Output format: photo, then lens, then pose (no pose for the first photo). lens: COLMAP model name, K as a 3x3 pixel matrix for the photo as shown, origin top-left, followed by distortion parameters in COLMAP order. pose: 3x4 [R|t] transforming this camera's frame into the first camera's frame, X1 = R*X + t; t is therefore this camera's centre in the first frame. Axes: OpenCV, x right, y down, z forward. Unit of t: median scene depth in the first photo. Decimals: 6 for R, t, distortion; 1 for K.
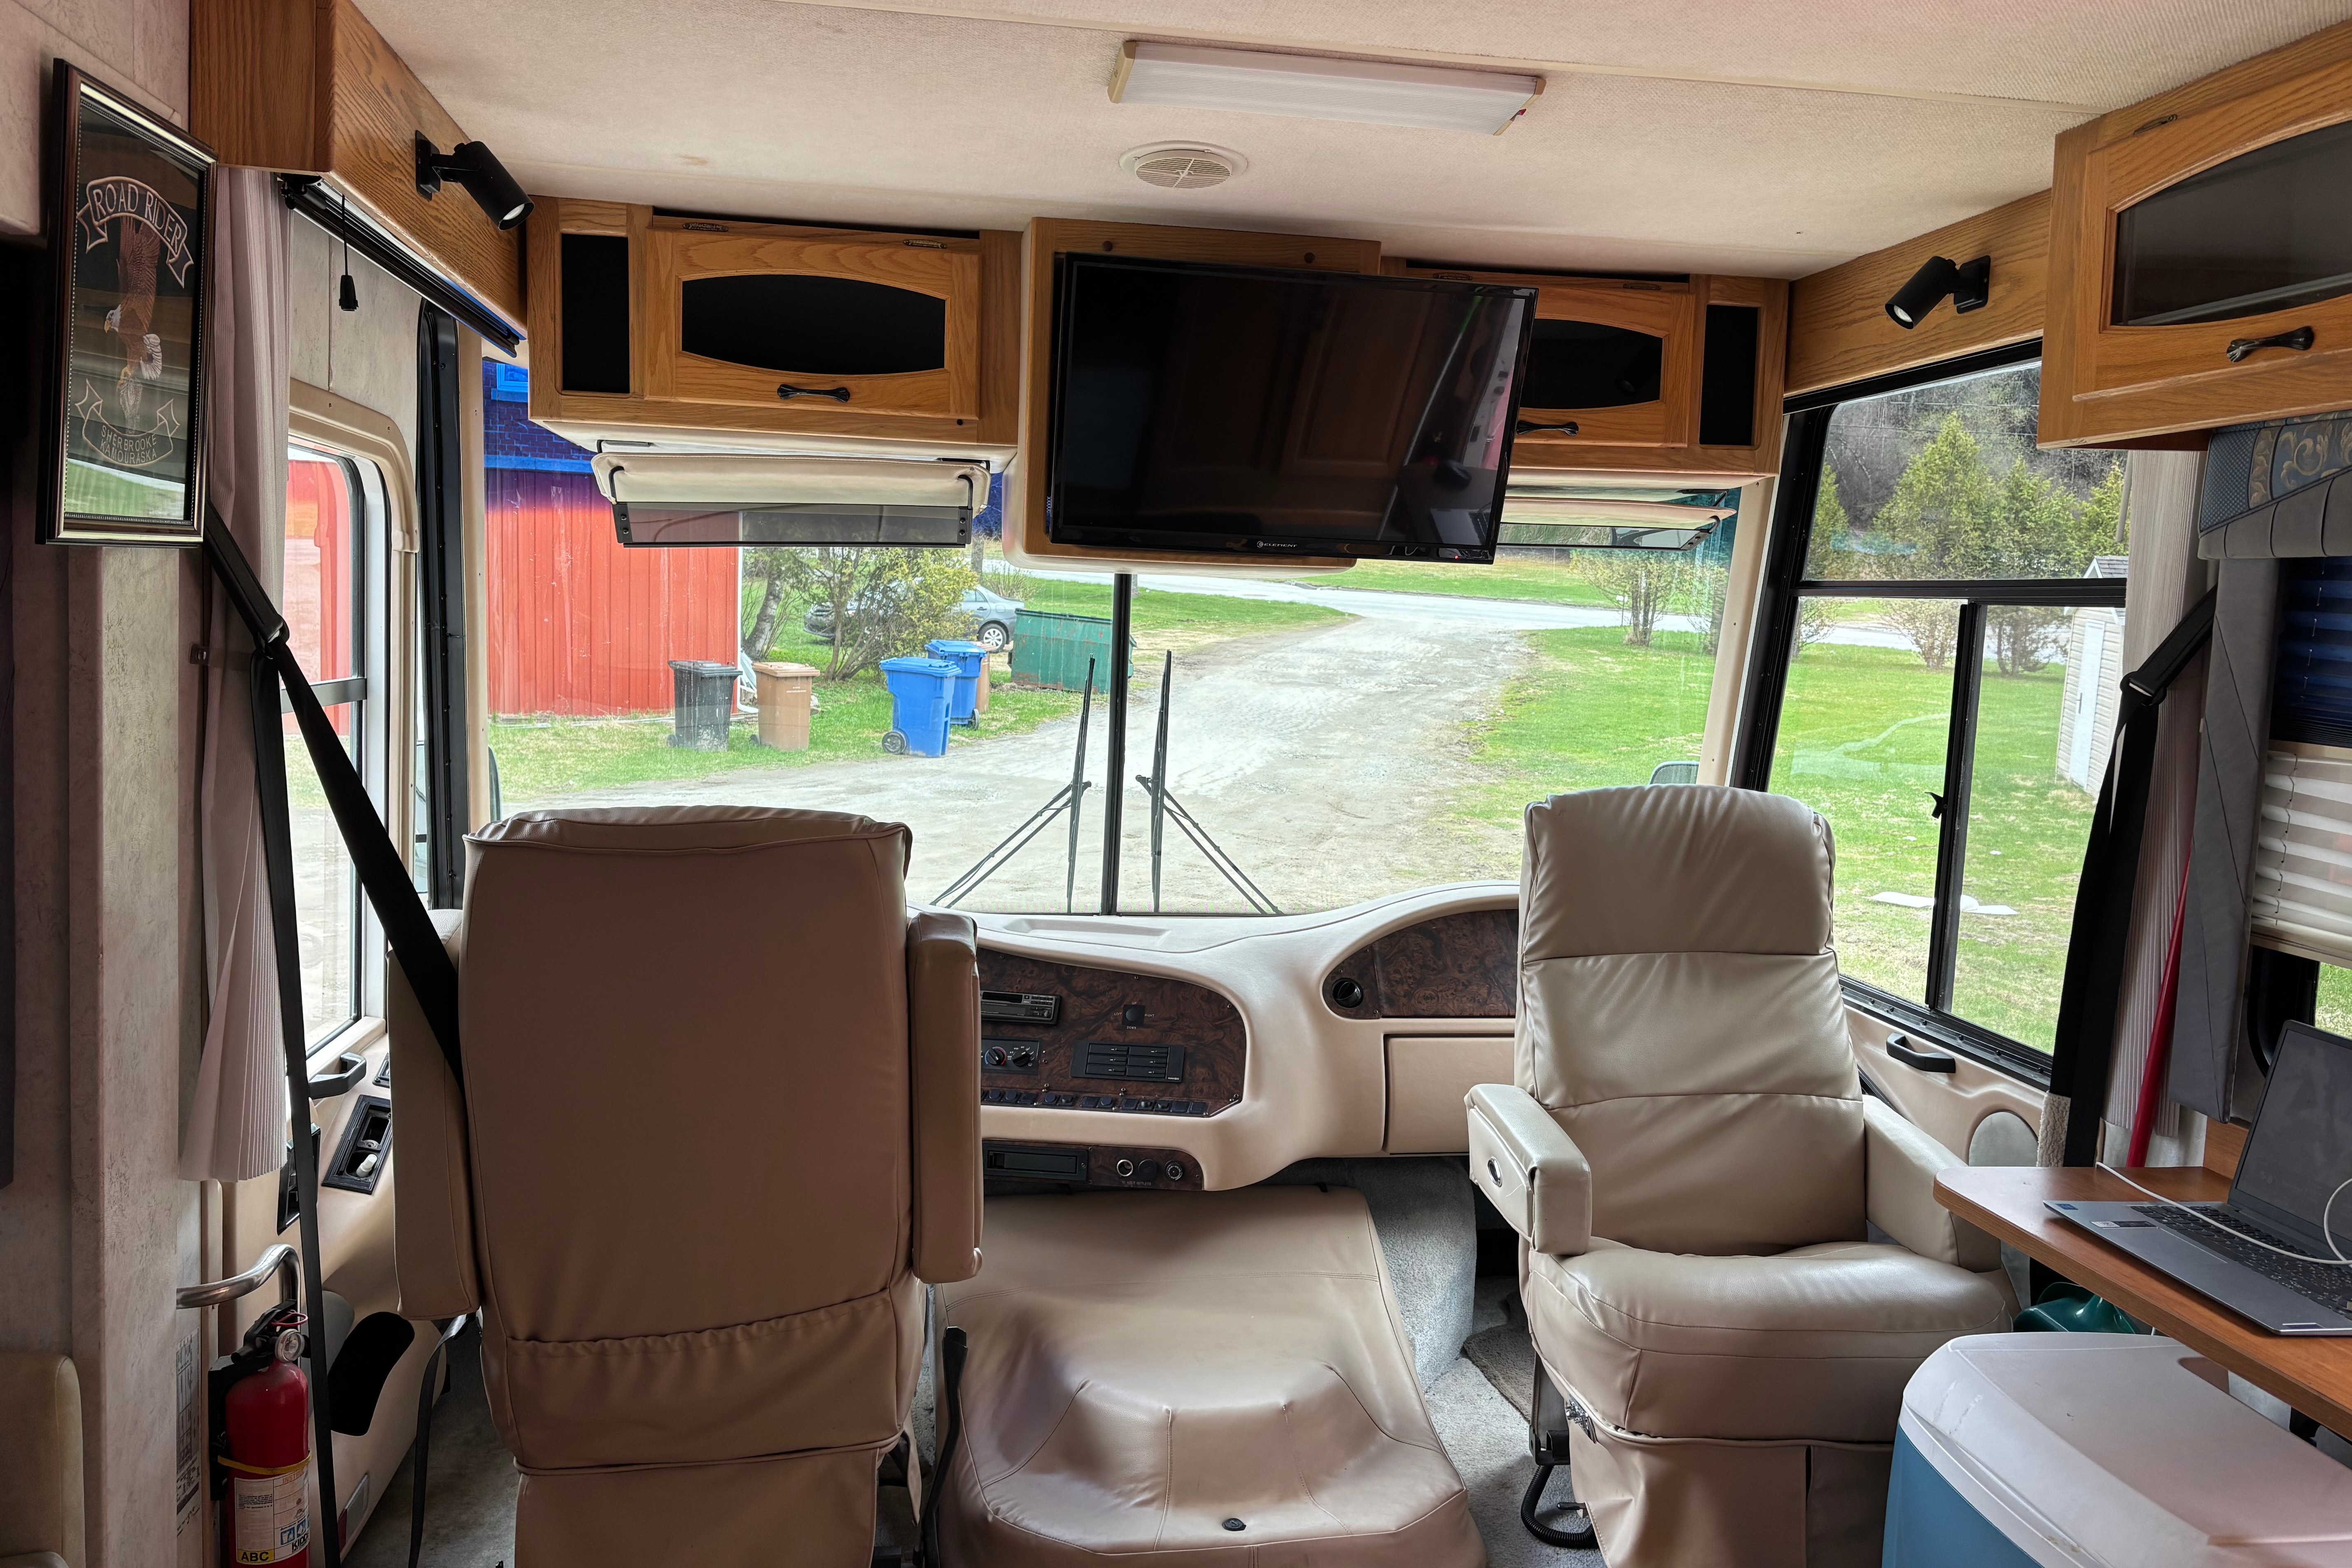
lens RADIAL K [[1772.0, 0, 1187.2], [0, 1772.0, 766.5], [0, 0, 1]] dist [0.052969, -0.051740]
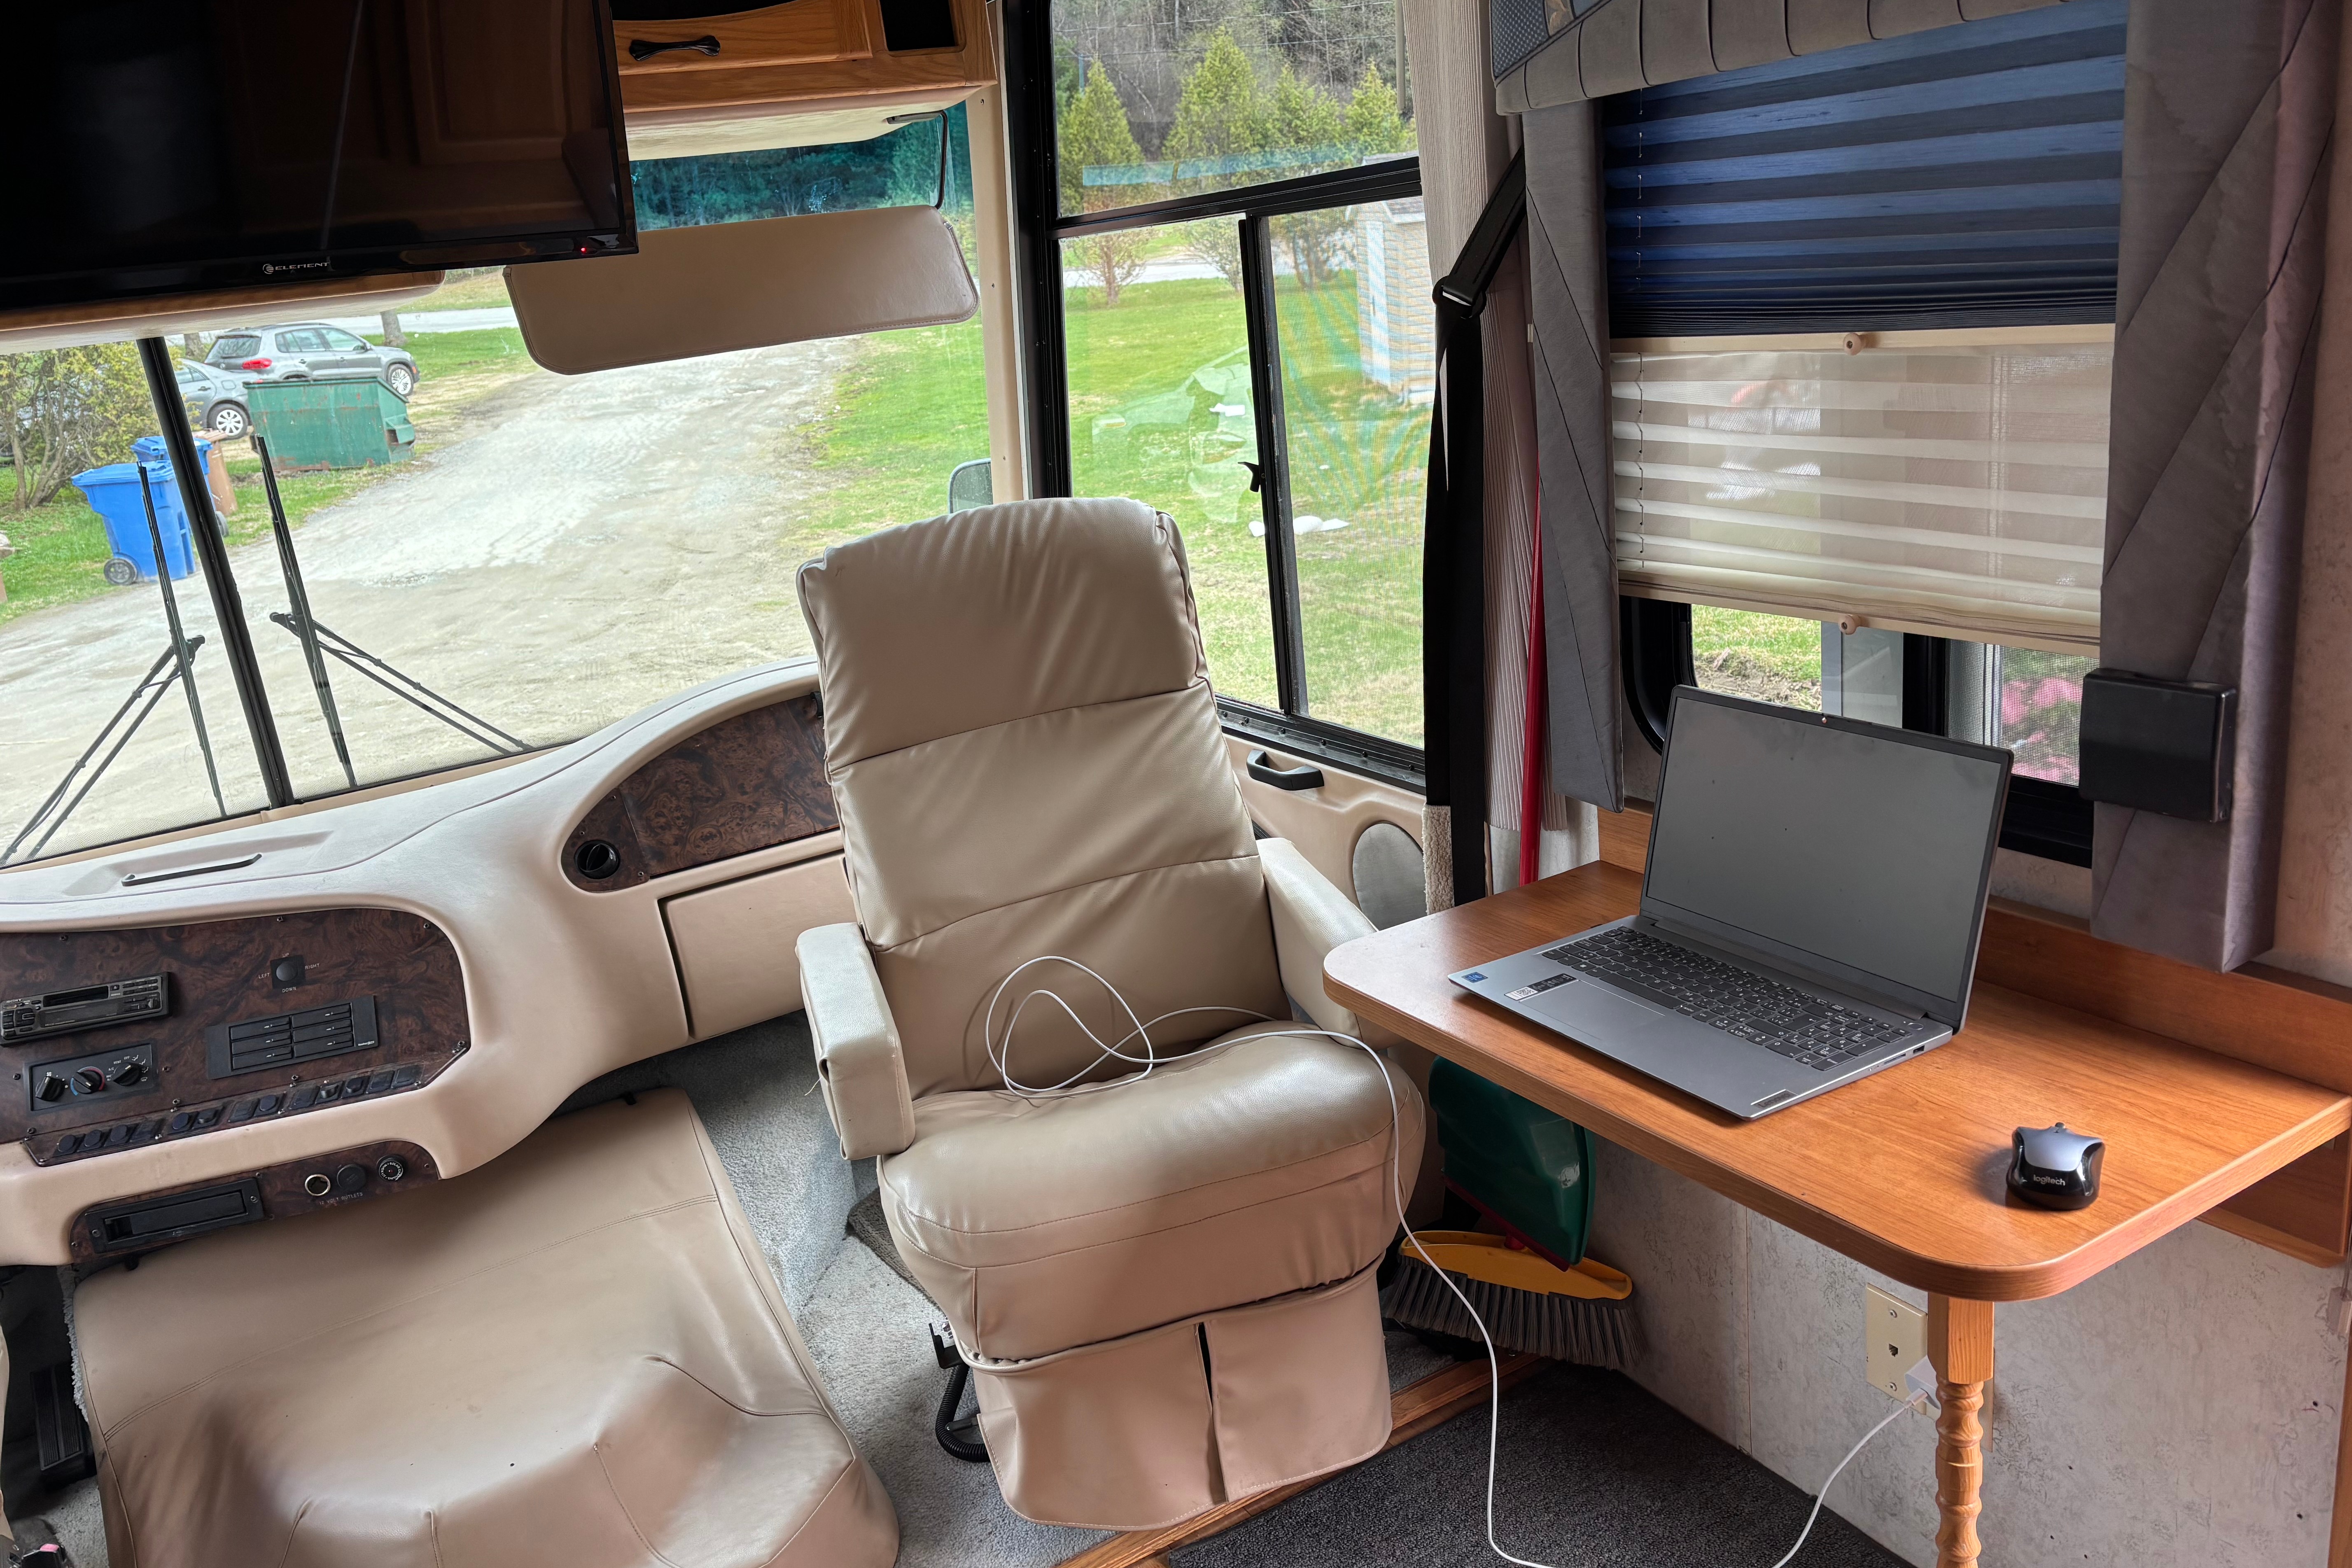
lens RADIAL K [[1772.0, 0, 1173.7], [0, 1772.0, 796.8], [0, 0, 1]] dist [0.052969, -0.051740]
pose [[0.924672, -0.238509, 0.296807, 0.102161], [0.179323, 0.960429, 0.213119, -0.017196], [-0.335893, -0.143841, 0.930852, 0.216883]]
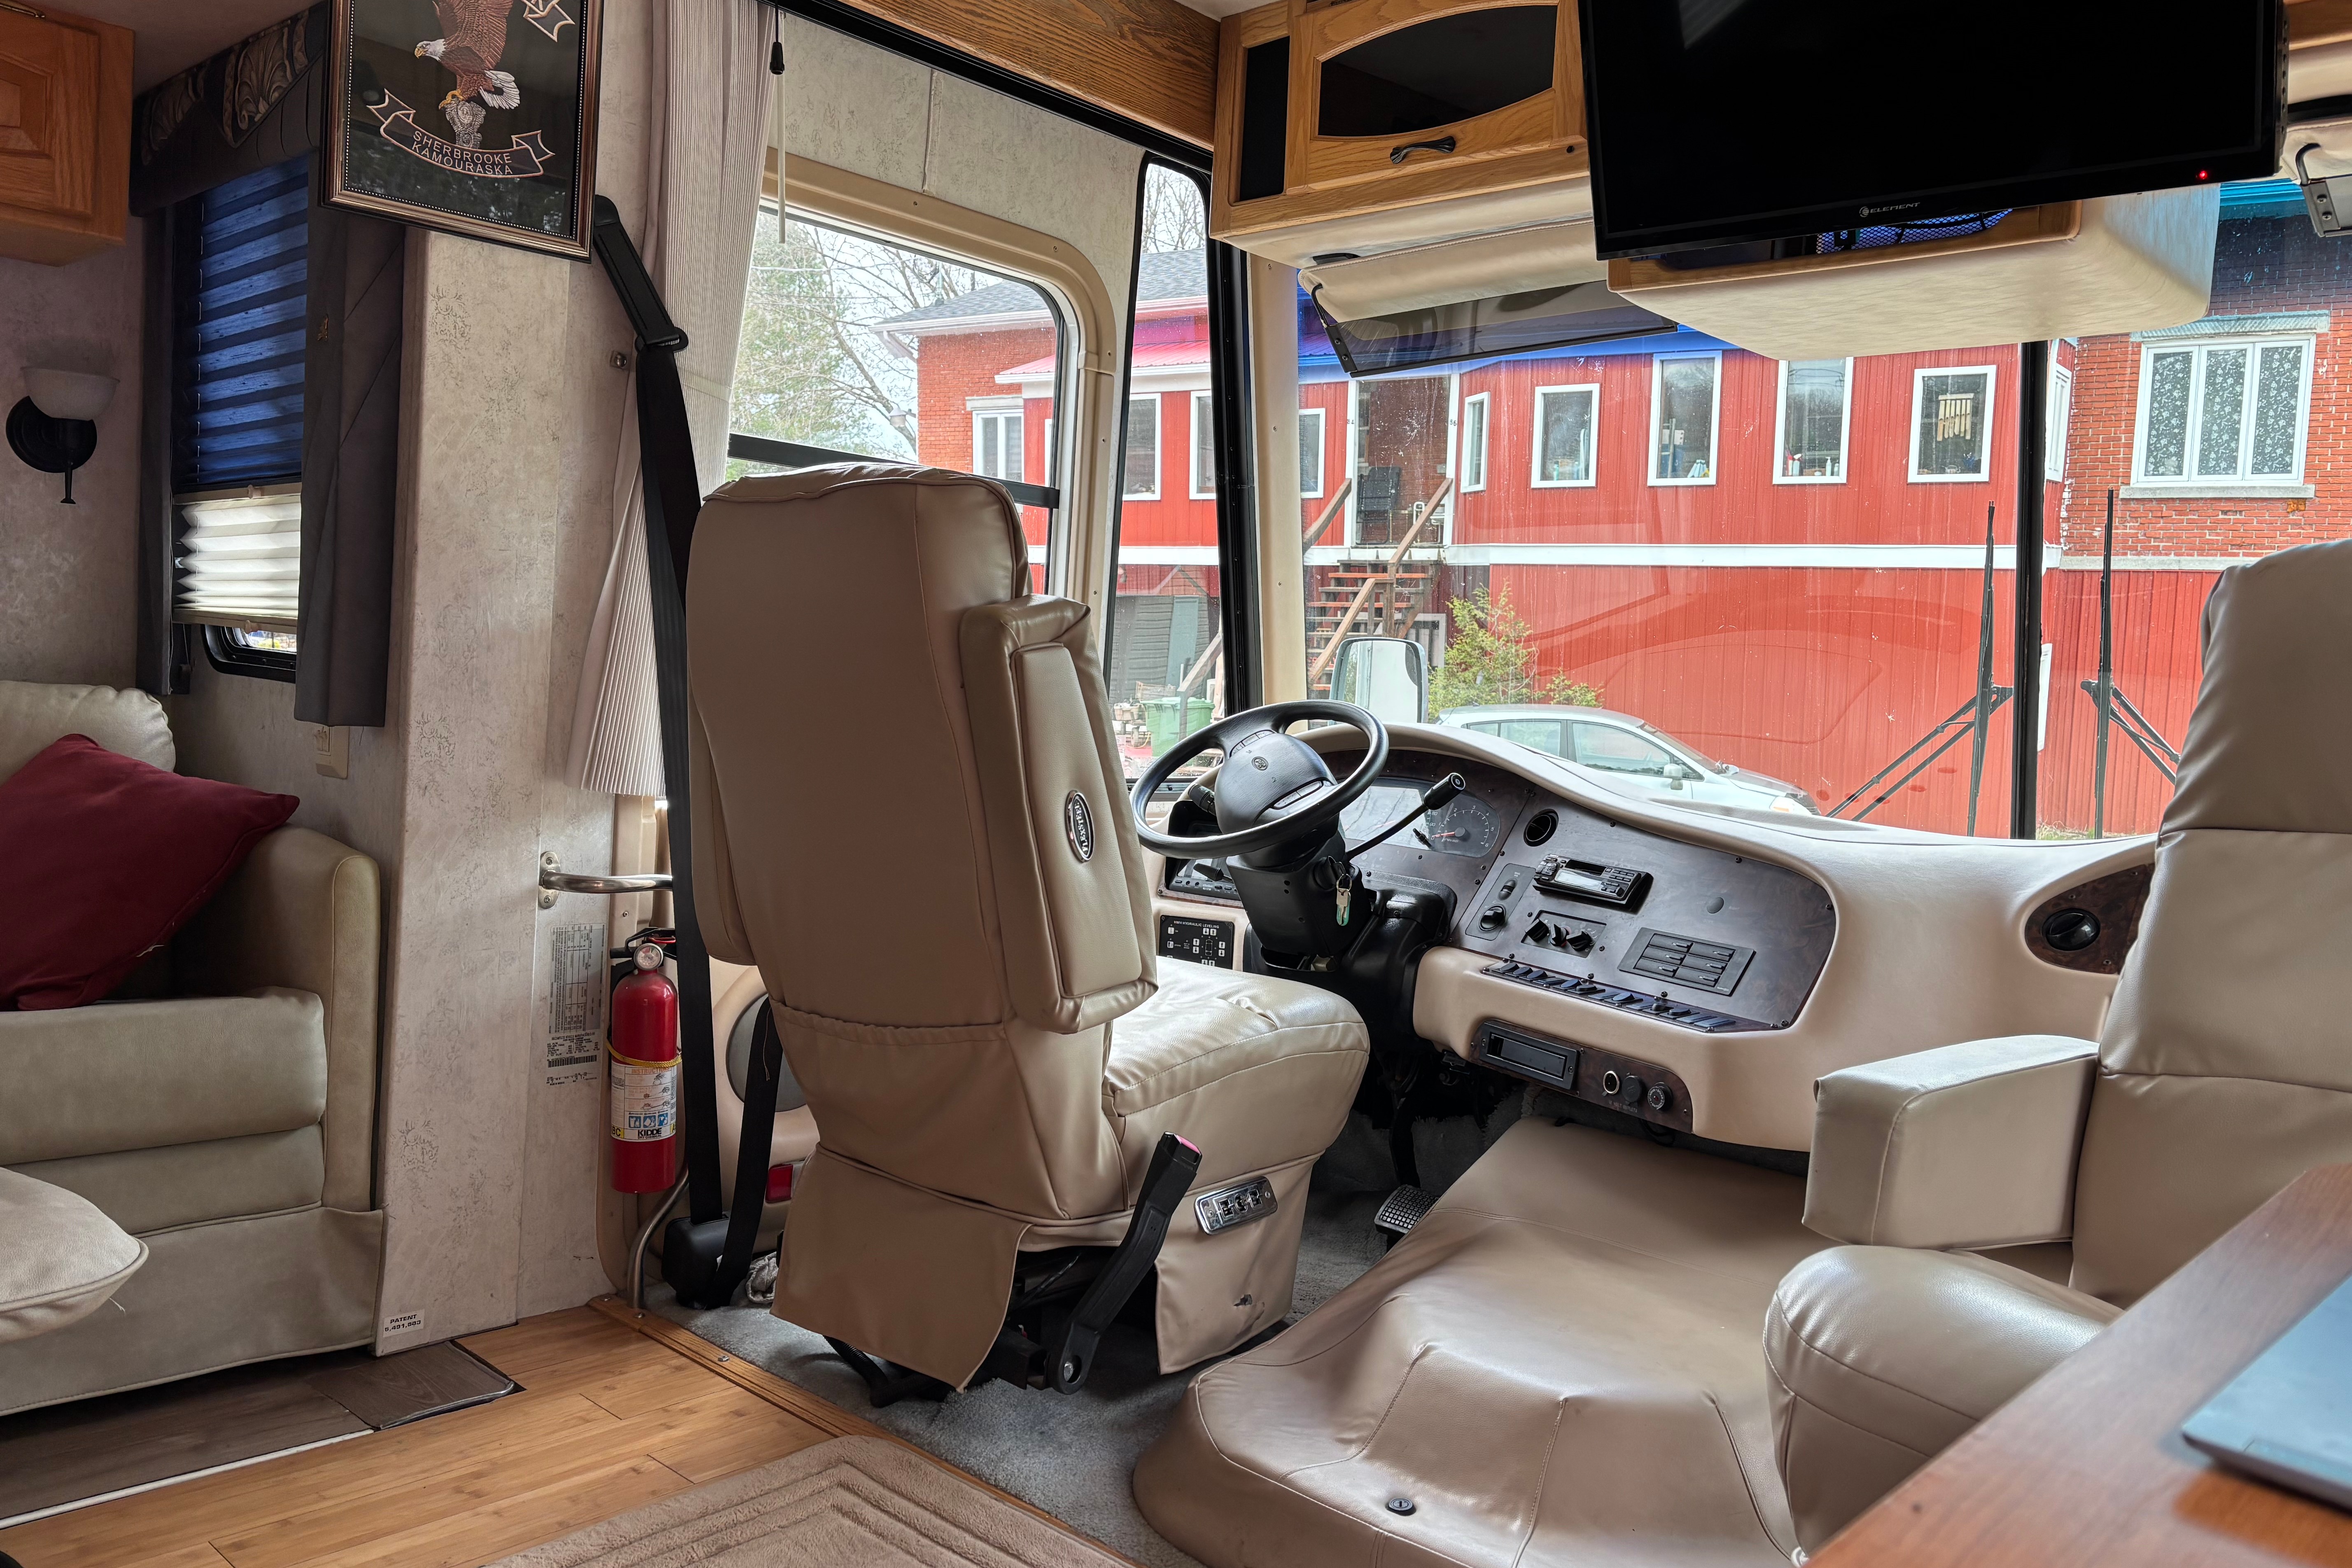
lens RADIAL K [[1772.0, 0, 1177.5], [0, 1772.0, 770.4], [0, 0, 1]] dist [0.052969, -0.051740]
pose [[0.599315, 0.045686, -0.799209, 0.421714], [-0.113158, 0.993180, -0.028080, 0.130980], [0.792475, 0.107266, 0.600397, 0.376342]]
